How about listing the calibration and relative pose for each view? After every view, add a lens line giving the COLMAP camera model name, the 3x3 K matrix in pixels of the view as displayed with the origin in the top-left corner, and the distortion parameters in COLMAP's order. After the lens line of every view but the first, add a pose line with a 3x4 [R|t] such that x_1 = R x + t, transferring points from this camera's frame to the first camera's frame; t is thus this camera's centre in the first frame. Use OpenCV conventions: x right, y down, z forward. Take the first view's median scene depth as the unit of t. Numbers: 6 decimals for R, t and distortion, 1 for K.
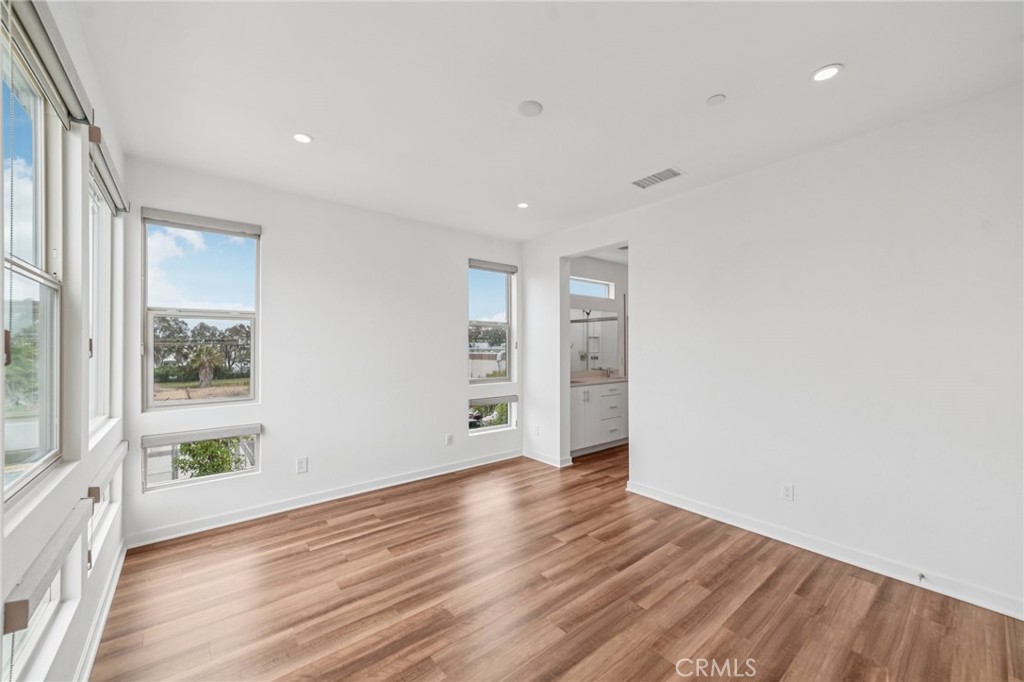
lens RADIAL K [[392.5, 0, 511.4], [0, 392.5, 345.5], [0, 0, 1]] dist [-0.000533, -0.000032]
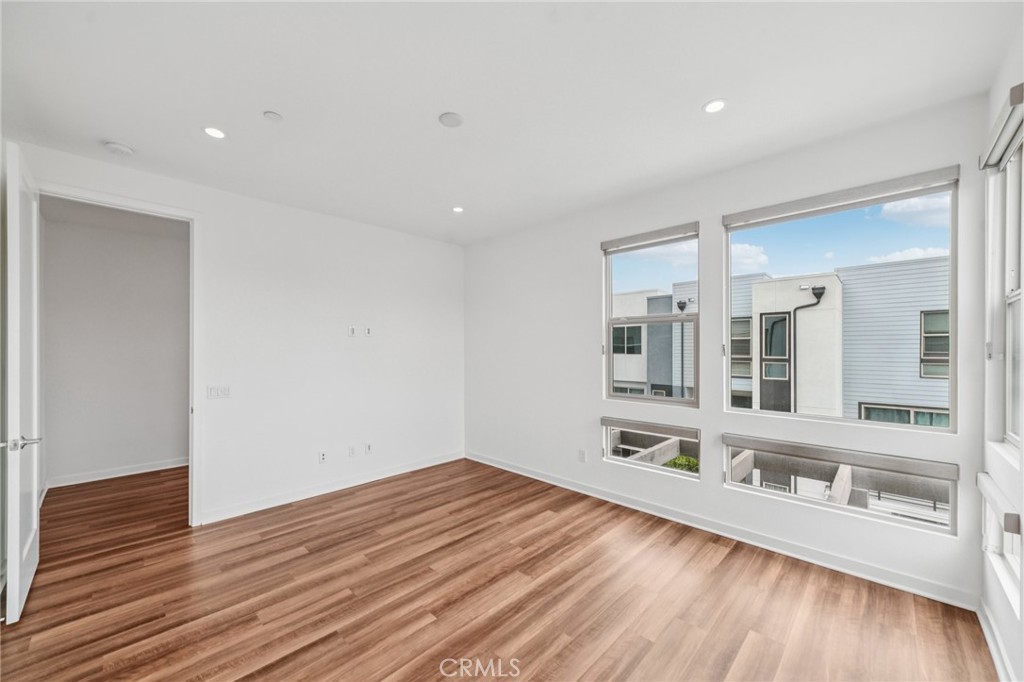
lens RADIAL K [[392.5, 0, 512.7], [0, 392.5, 347.8], [0, 0, 1]] dist [-0.000533, -0.000032]
pose [[-0.993356, 0.000300, -0.115082, 0.009950], [0.001403, 0.999954, -0.009512, 0.006487], [0.115074, -0.009610, -0.993310, 2.018070]]
